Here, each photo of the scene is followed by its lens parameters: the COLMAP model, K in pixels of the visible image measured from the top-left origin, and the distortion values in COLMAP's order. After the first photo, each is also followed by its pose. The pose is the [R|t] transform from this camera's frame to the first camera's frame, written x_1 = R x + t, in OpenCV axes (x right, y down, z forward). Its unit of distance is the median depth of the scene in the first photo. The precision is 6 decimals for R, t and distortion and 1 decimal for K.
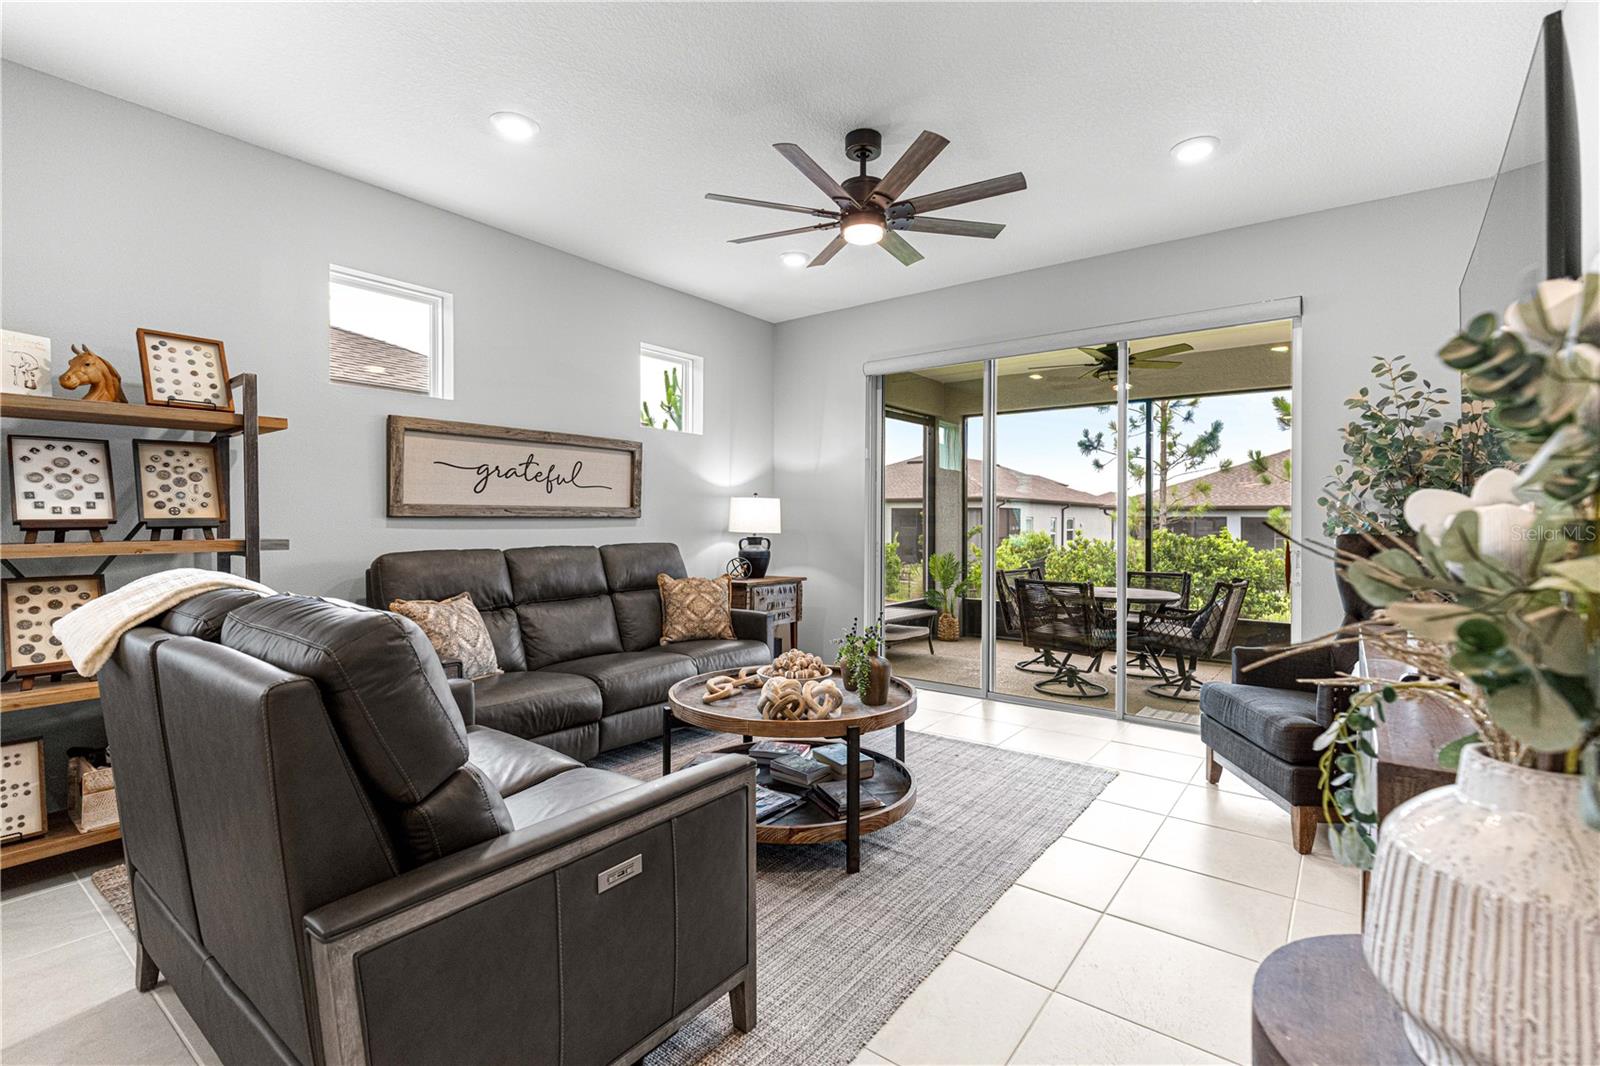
lens RADIAL K [[718.6, 0, 811.8], [0, 718.6, 513.6], [0, 0, 1]] dist [0.009210, -0.003228]
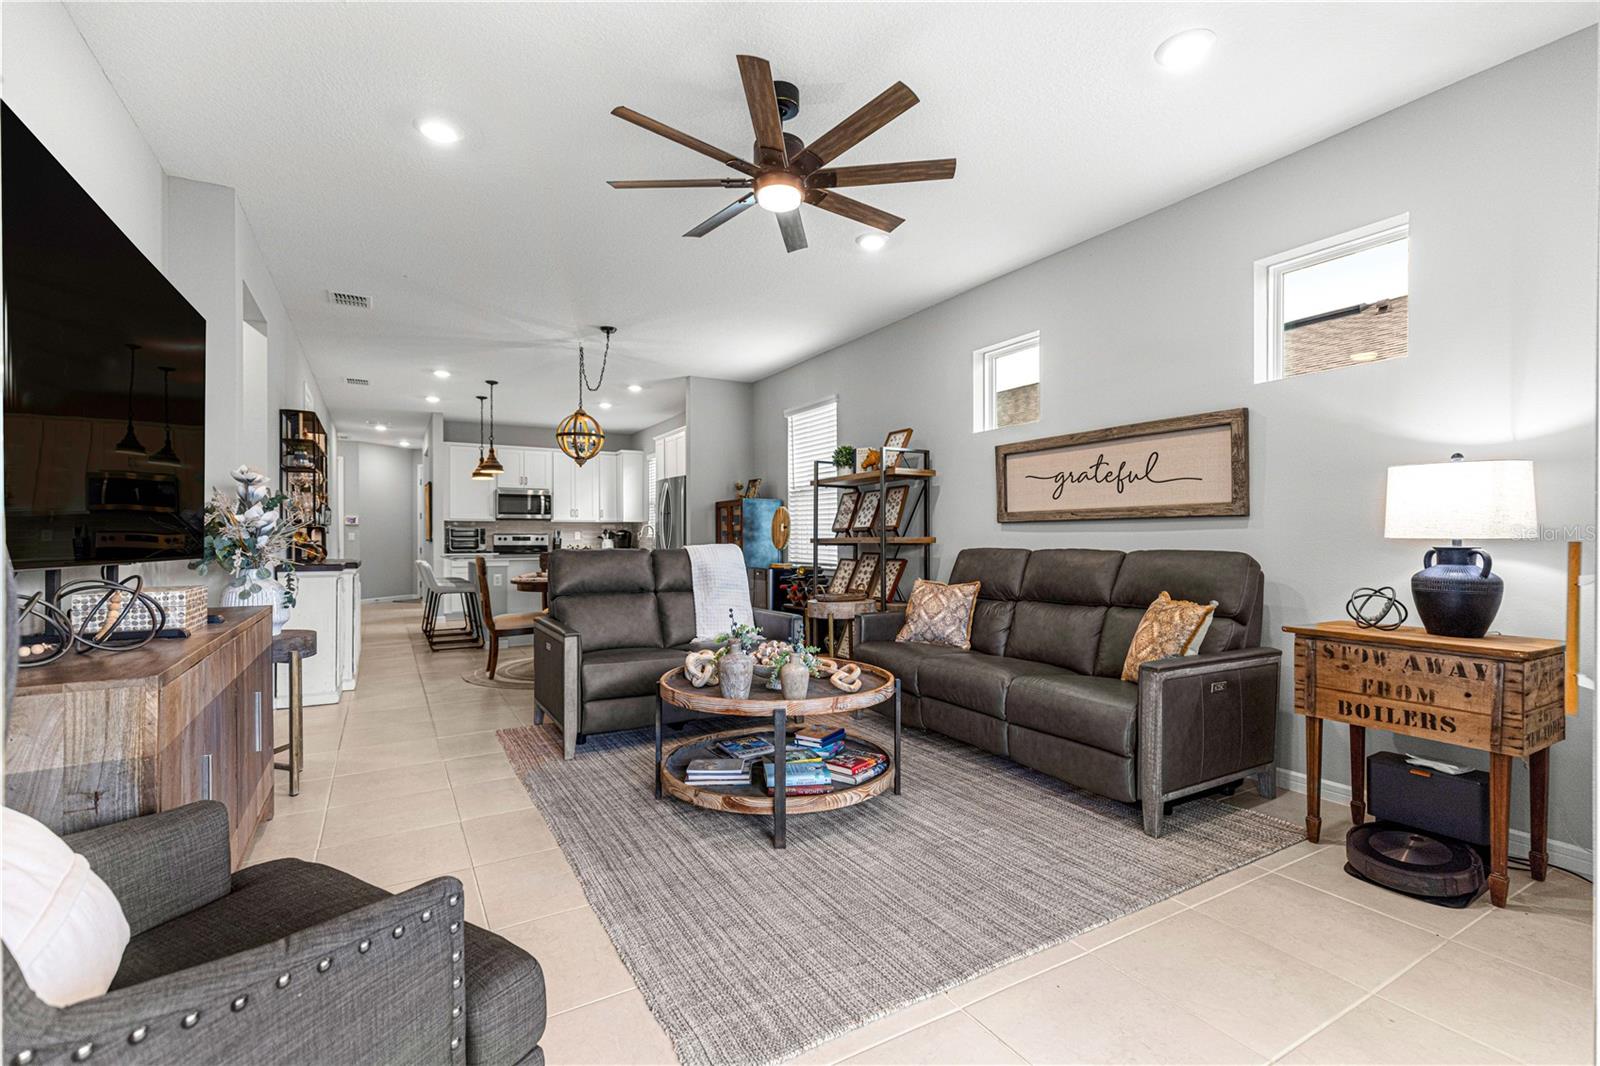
lens RADIAL K [[718.6, 0, 805.3], [0, 718.6, 537.7], [0, 0, 1]] dist [0.009210, -0.003228]
pose [[-0.389431, -0.003285, -0.921050, 0.659095], [0.009318, 0.999928, -0.007506, 0.032866], [0.921009, -0.011506, -0.389372, 1.020880]]
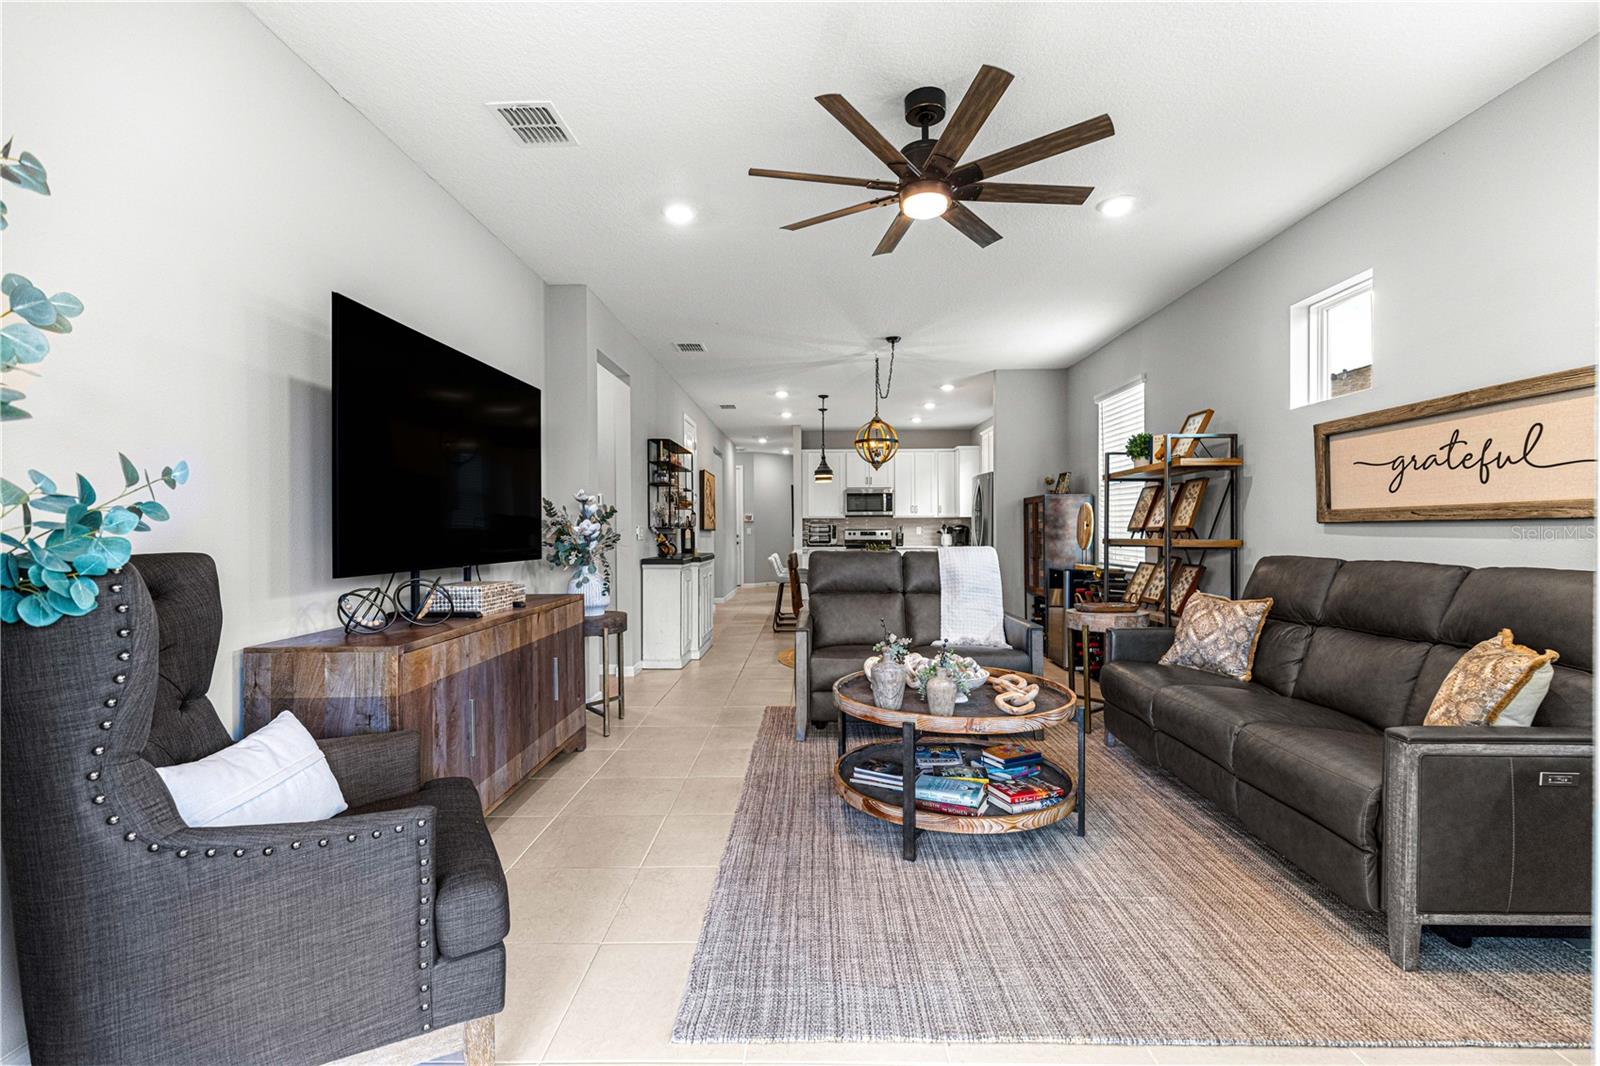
lens RADIAL K [[718.6, 0, 798.3], [0, 718.6, 534.9], [0, 0, 1]] dist [0.009210, -0.003228]
pose [[-0.813215, 0.005885, -0.581933, 0.534160], [0.008516, 0.999962, -0.001788, 0.014248], [0.581900, -0.006410, -0.813235, 1.209884]]
